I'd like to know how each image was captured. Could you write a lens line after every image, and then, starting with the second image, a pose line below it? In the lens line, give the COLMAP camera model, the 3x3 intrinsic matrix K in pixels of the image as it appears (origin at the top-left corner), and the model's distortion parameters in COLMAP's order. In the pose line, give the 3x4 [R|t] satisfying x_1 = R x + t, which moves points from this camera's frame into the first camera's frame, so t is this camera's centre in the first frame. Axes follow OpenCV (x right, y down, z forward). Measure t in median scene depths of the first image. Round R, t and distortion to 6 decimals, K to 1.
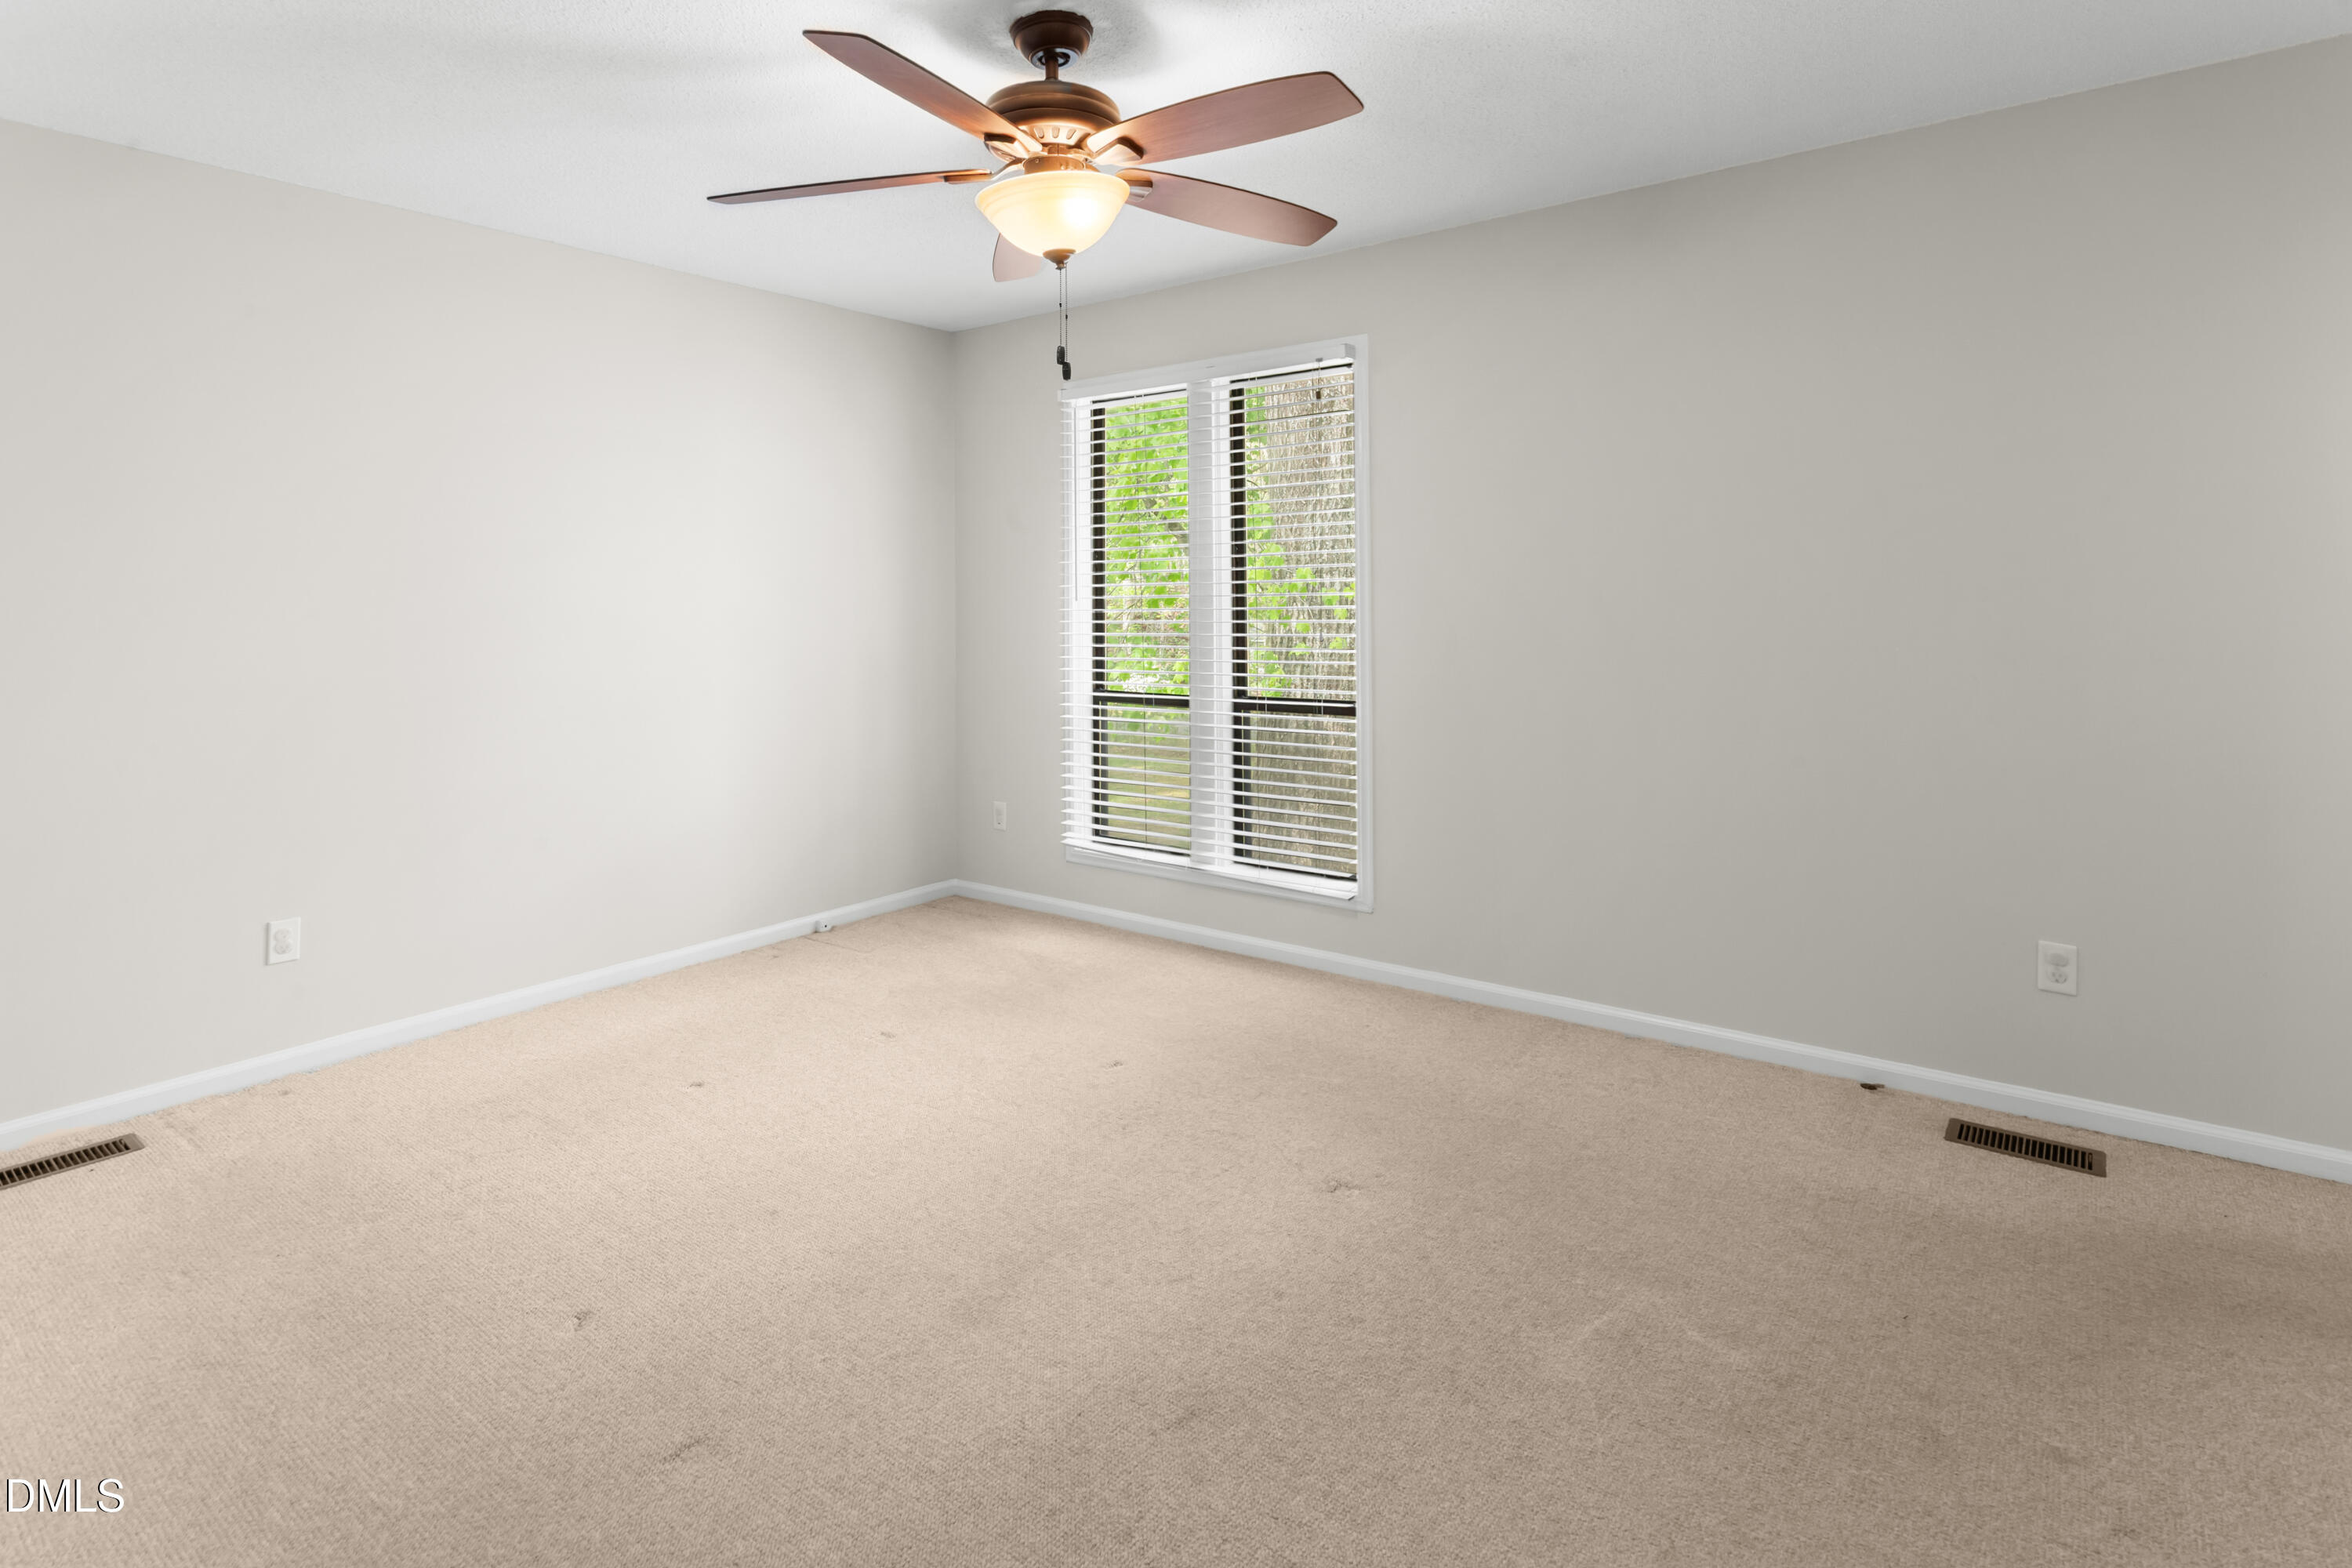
lens RADIAL K [[1092.2, 0, 1176.0], [0, 1092.2, 784.0], [0, 0, 1]] dist [-0.012161, 0.000099]
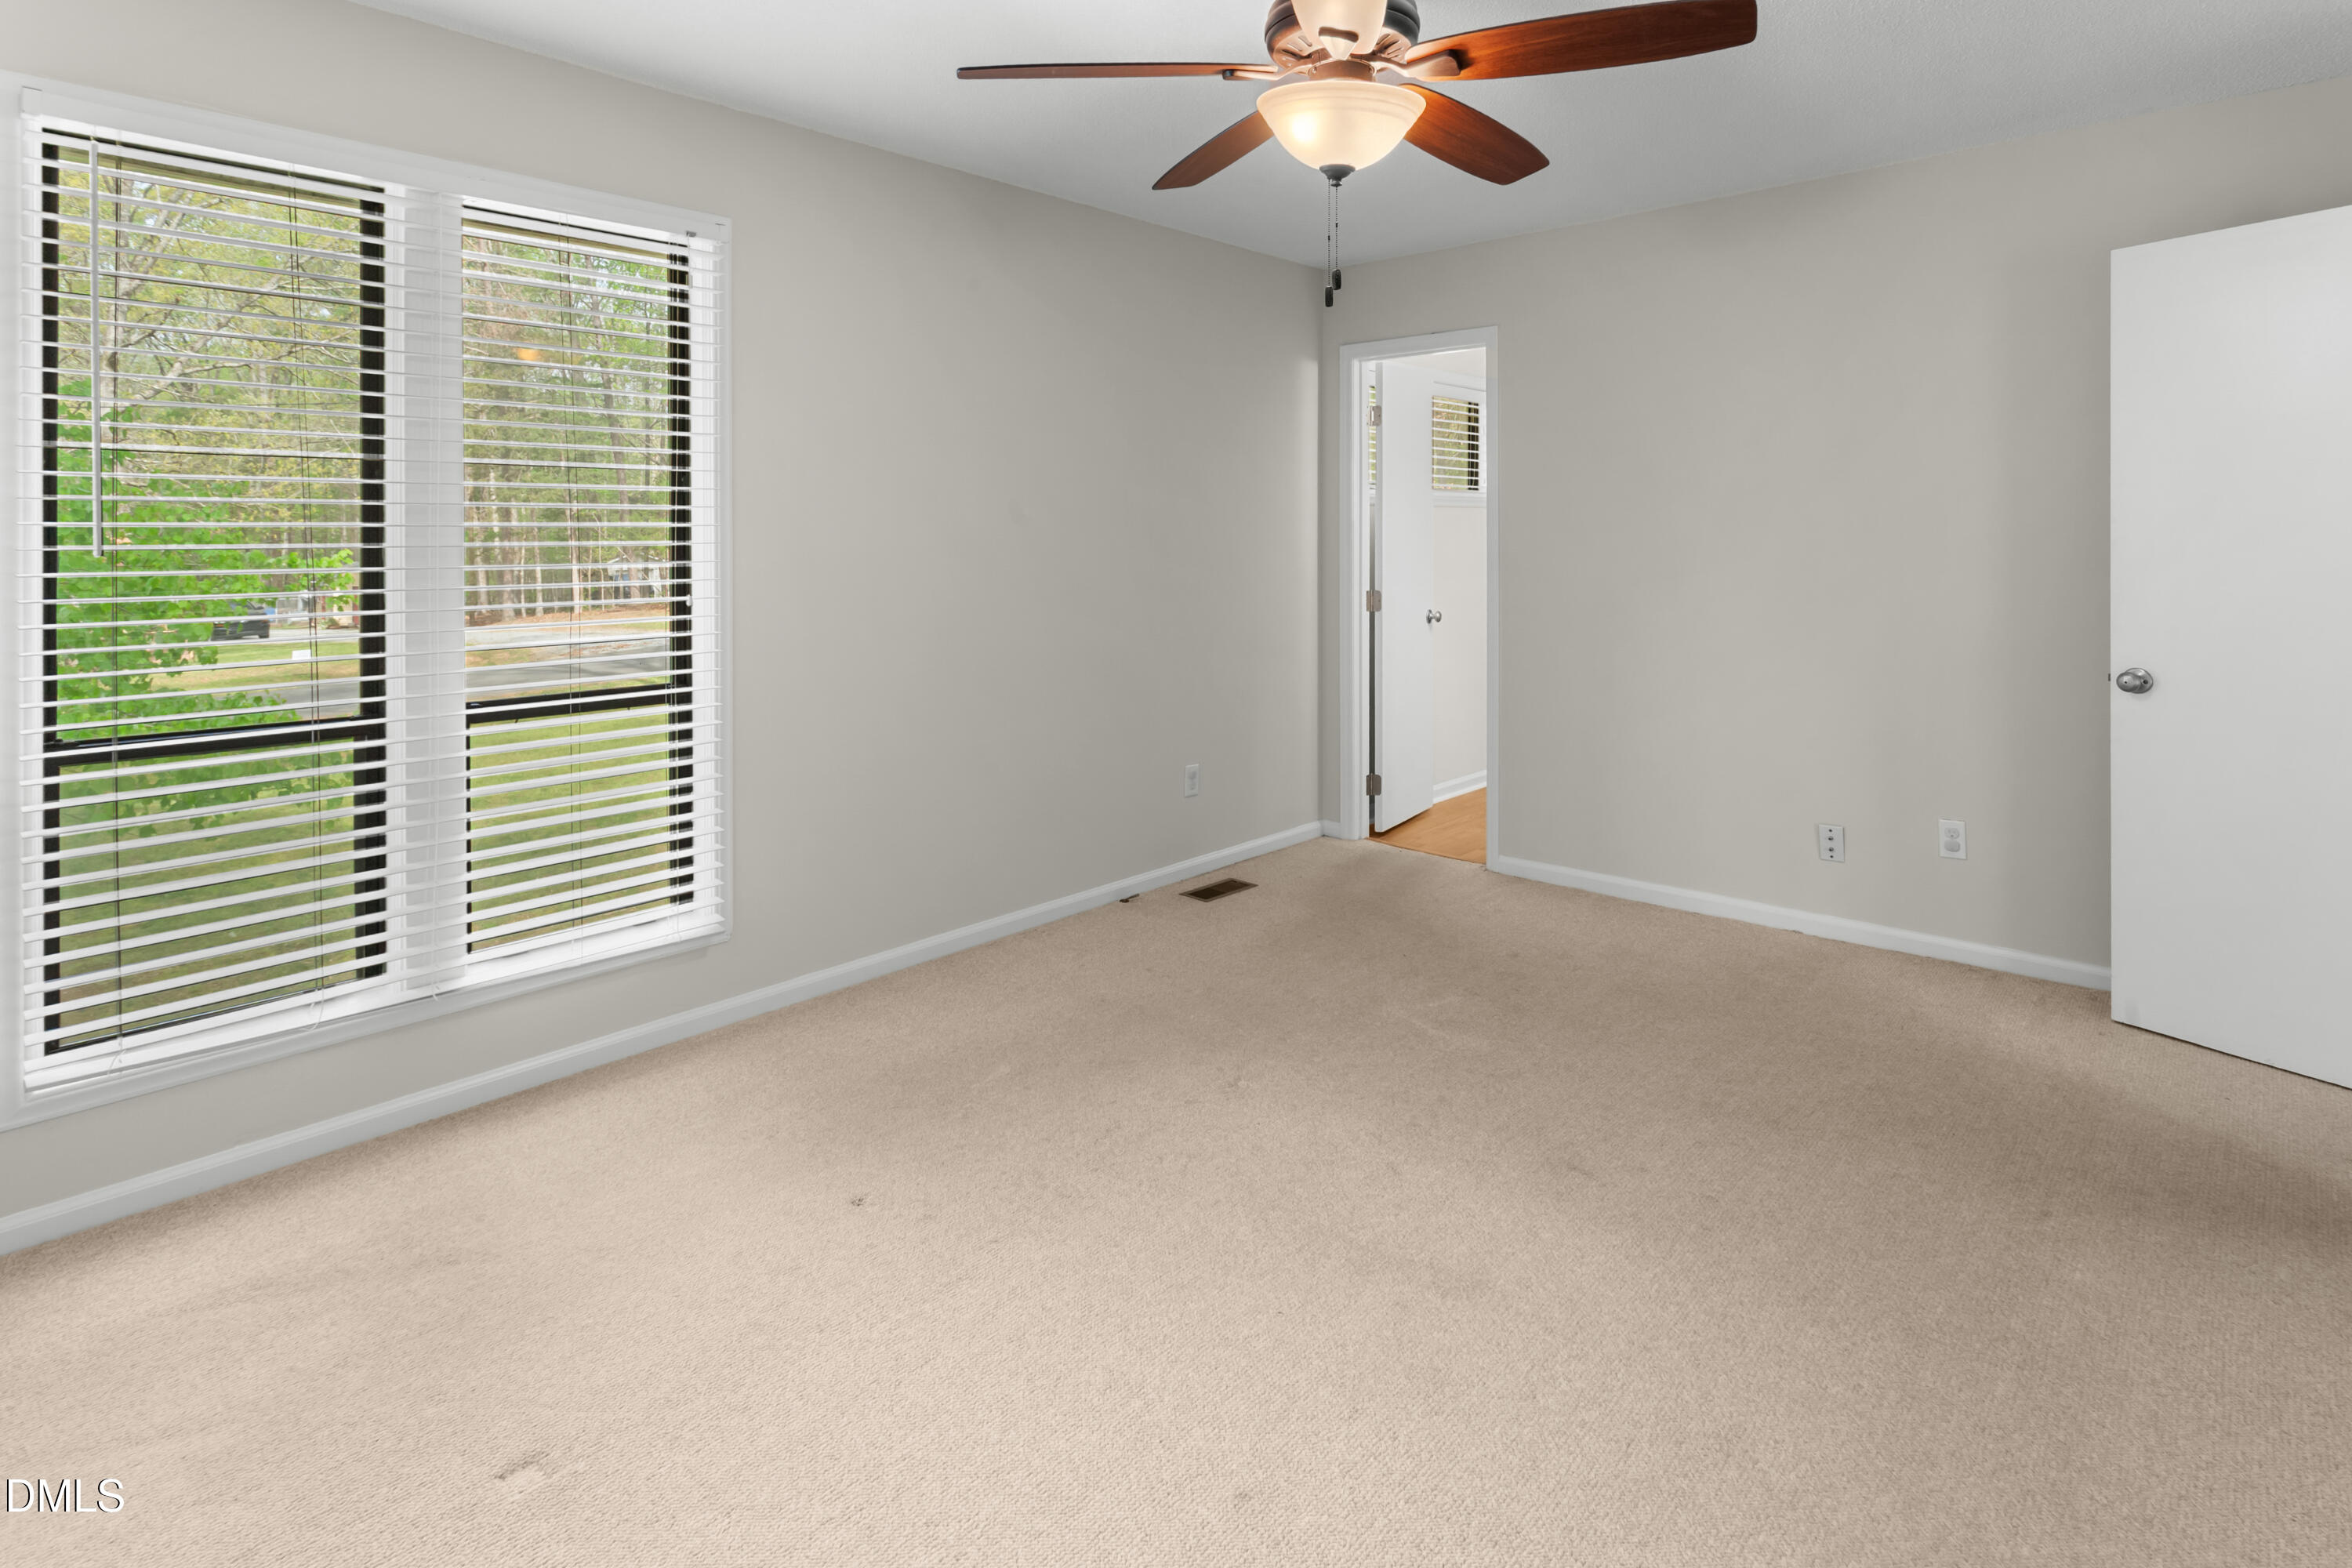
lens RADIAL K [[1129.2, 0, 1188.1], [0, 1129.2, 774.0], [0, 0, 1]] dist [0.004721, 0.000773]
pose [[0.131008, -0.193411, 0.972332, -1.009467], [0.168311, 0.970886, 0.170446, -0.155100], [-0.976989, 0.141325, 0.159747, 0.920331]]
